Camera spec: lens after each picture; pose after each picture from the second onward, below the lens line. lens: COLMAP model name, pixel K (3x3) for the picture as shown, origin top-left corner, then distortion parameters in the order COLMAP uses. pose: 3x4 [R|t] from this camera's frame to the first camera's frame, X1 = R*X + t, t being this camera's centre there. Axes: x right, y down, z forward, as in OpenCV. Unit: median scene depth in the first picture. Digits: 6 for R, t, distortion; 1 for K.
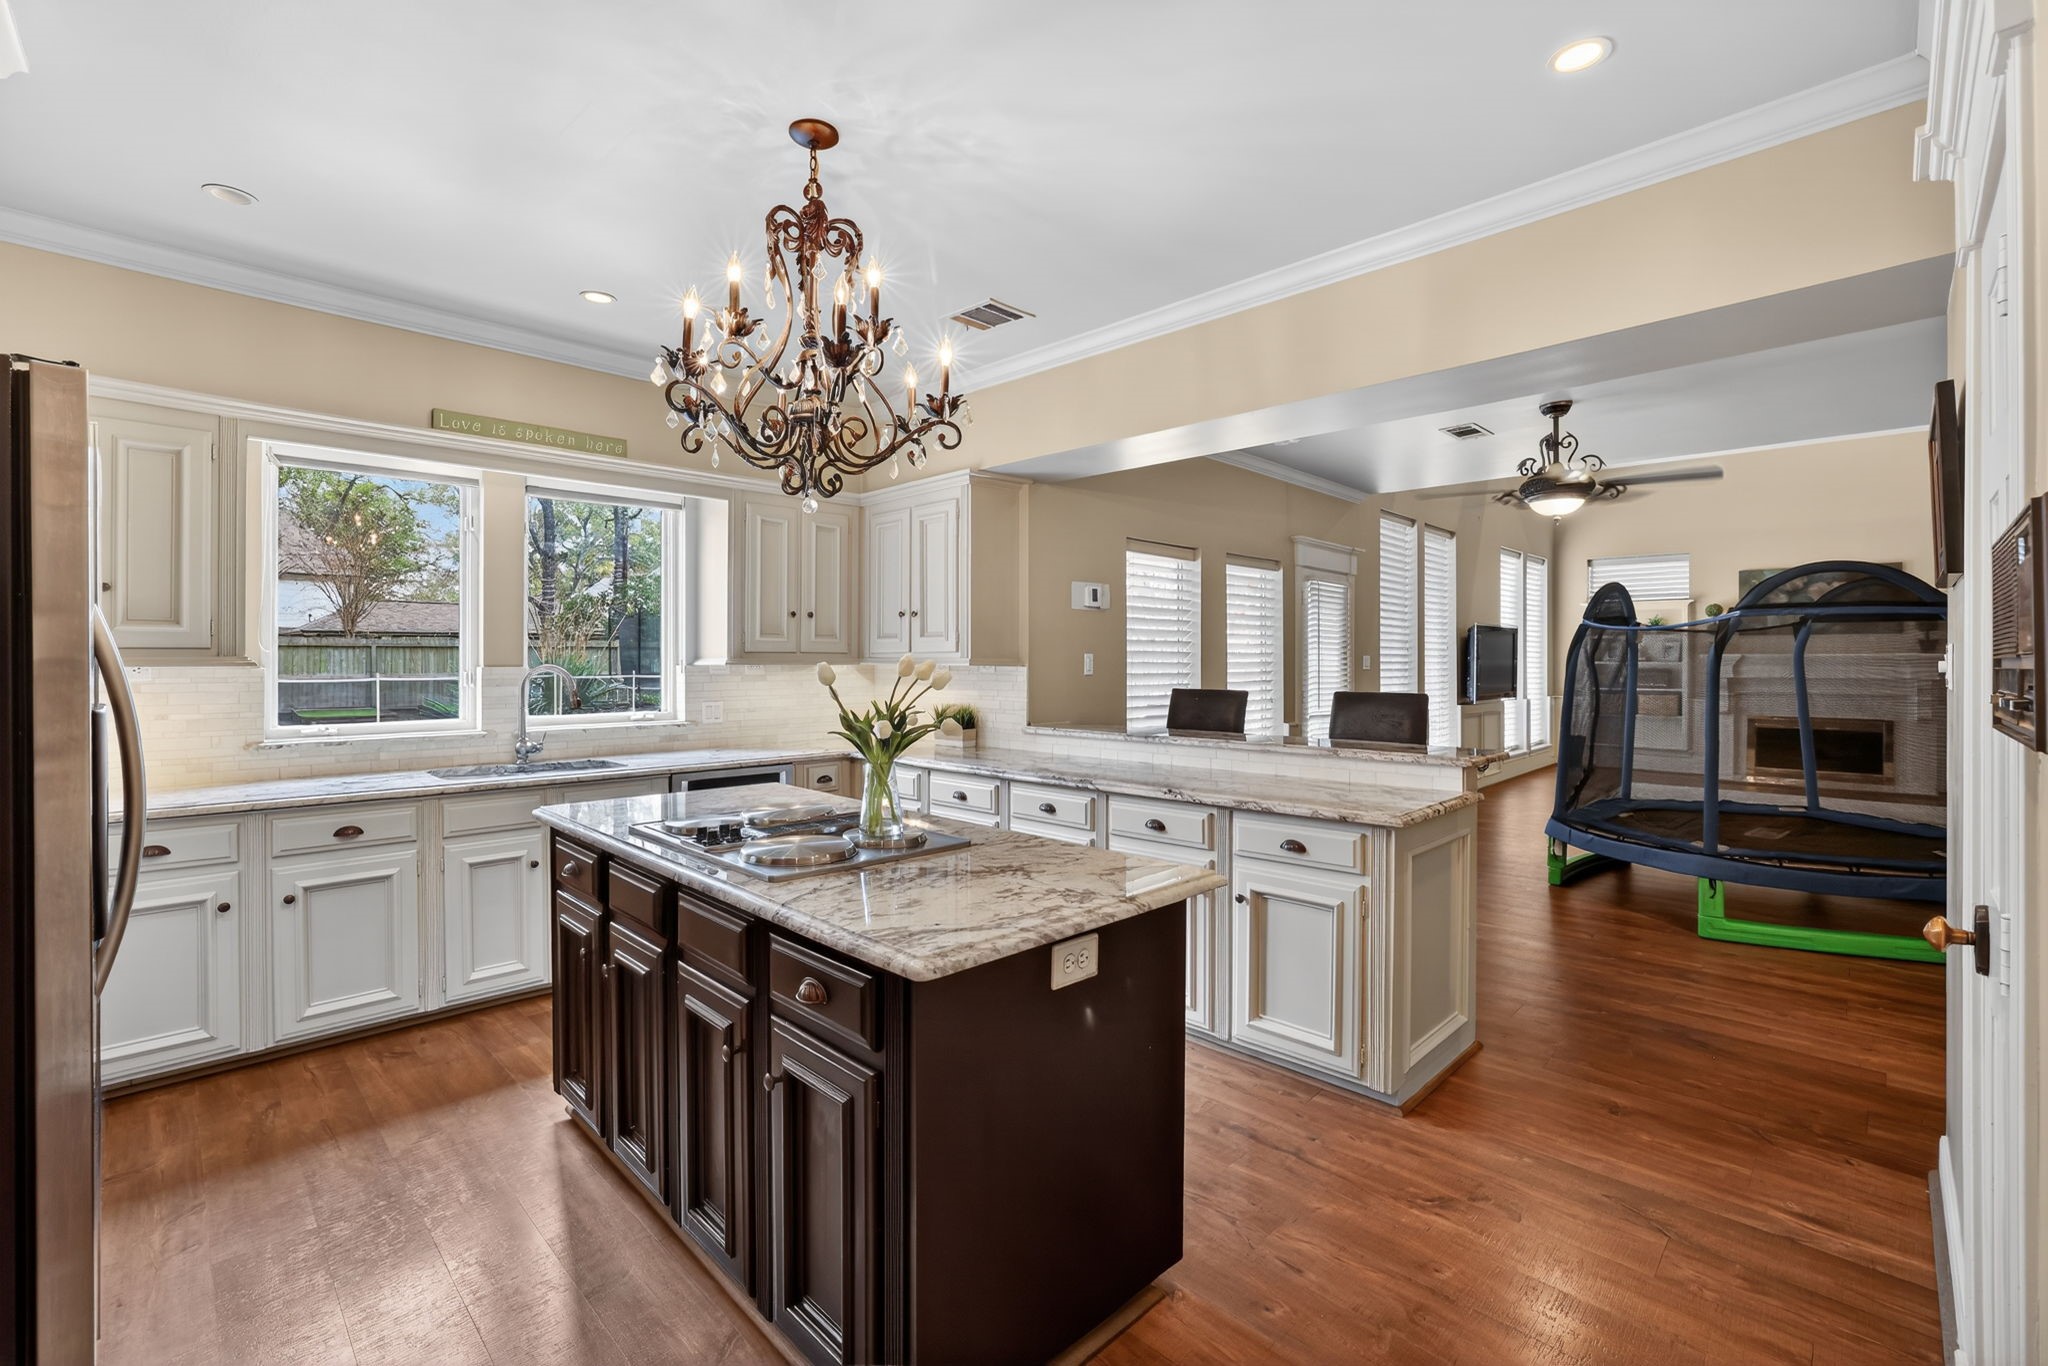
lens RADIAL K [[887.2, 0, 1021.4], [0, 887.2, 661.6], [0, 0, 1]] dist [-0.009276, 0.000047]
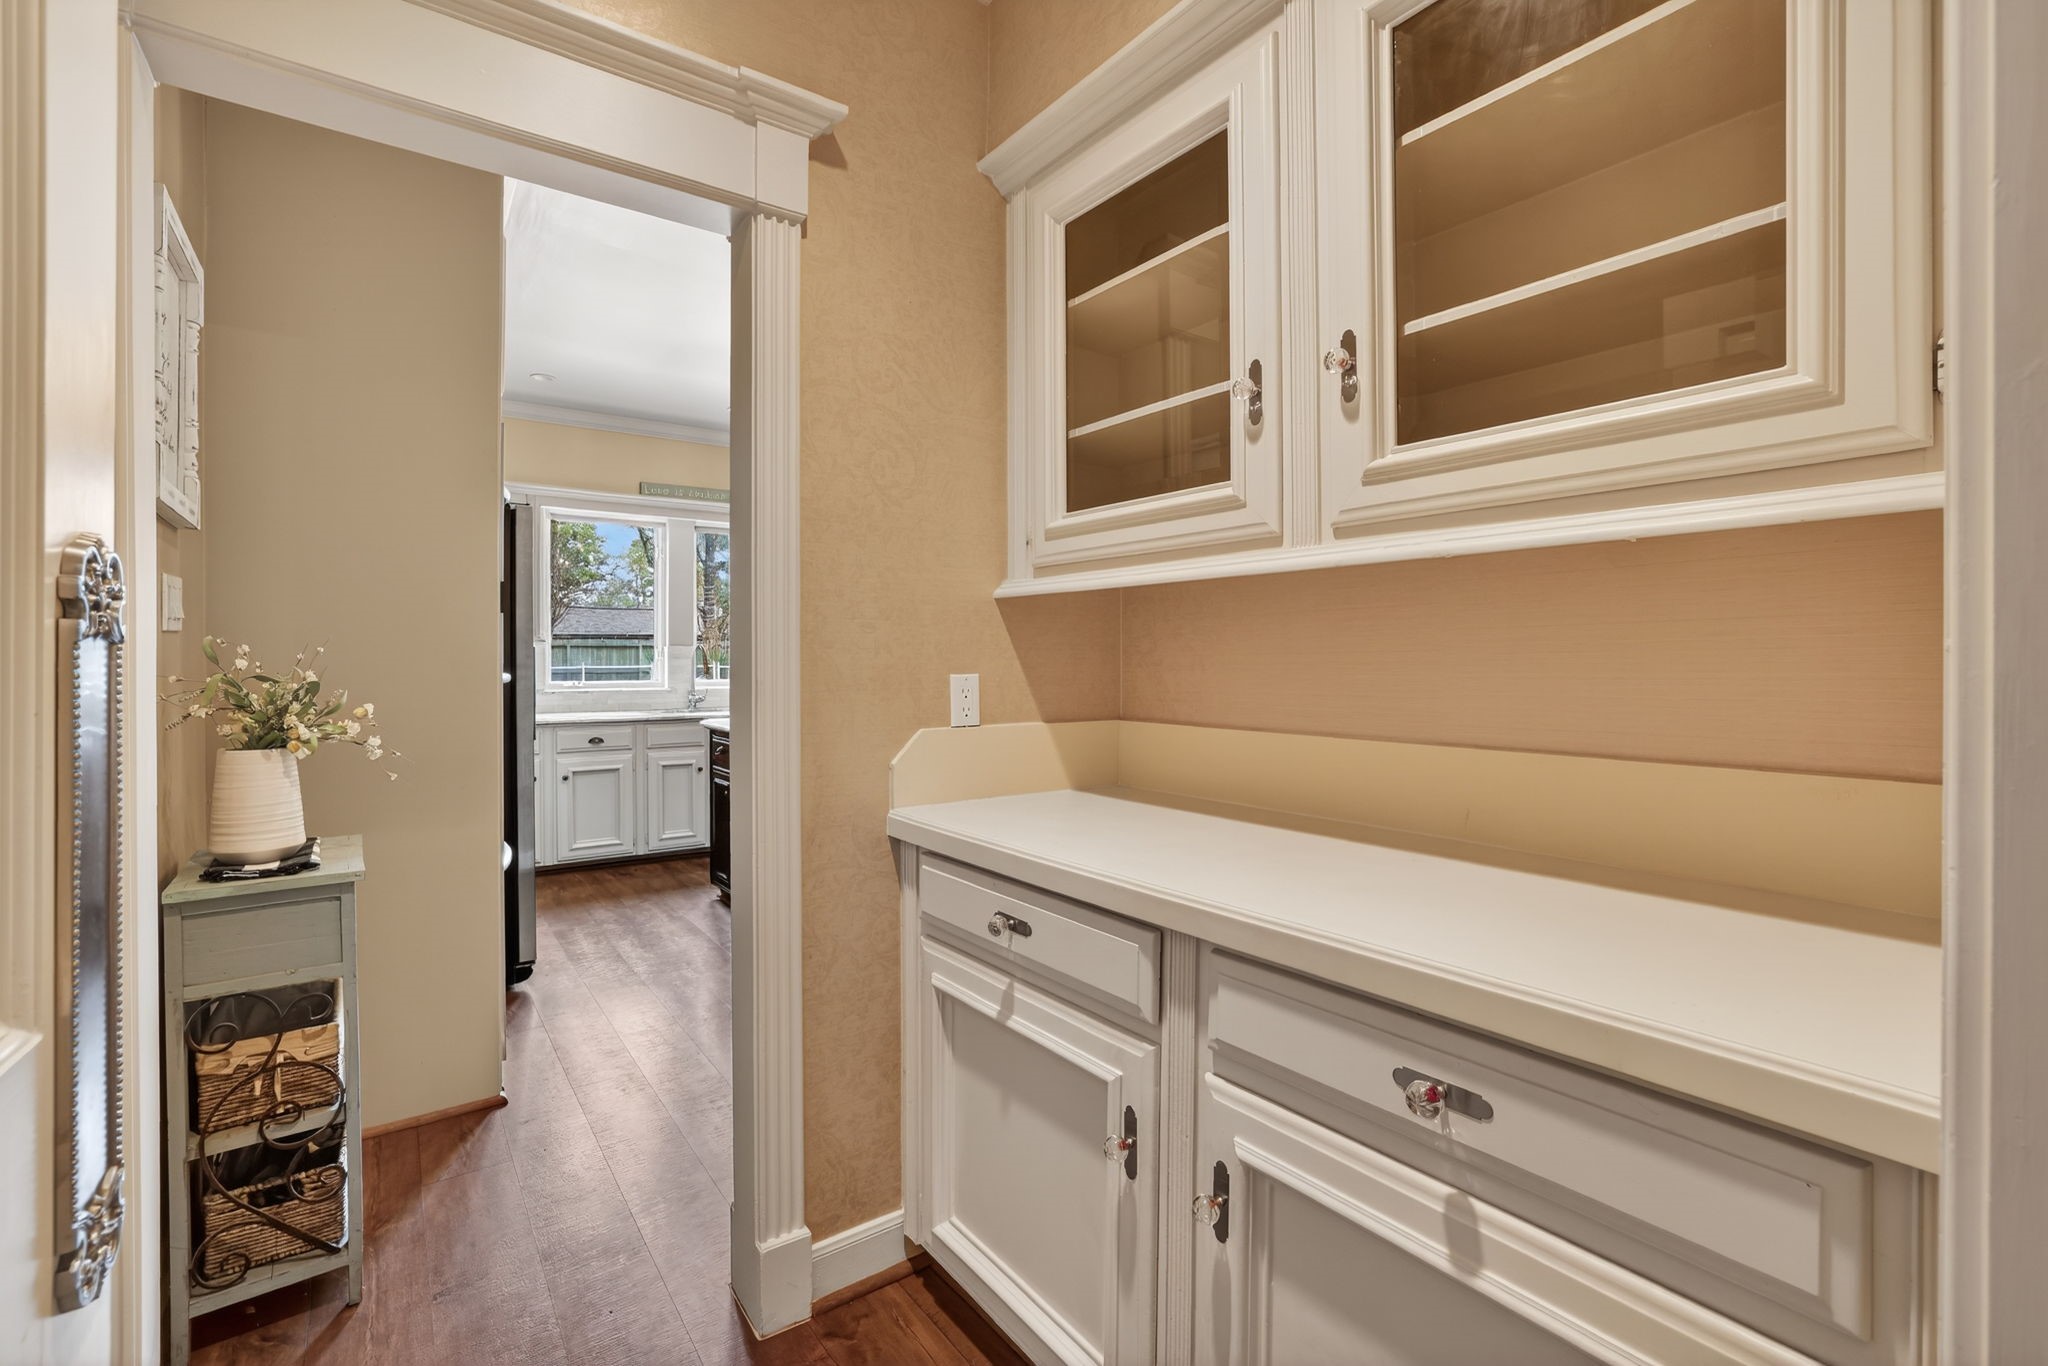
lens RADIAL K [[887.2, 0, 1028.4], [0, 887.2, 667.0], [0, 0, 1]] dist [-0.009276, 0.000047]
pose [[0.989357, 0.000423, -0.145505, 0.266898], [0.000121, 0.999993, 0.003733, 0.044798], [0.145505, -0.003711, 0.989351, -0.493255]]
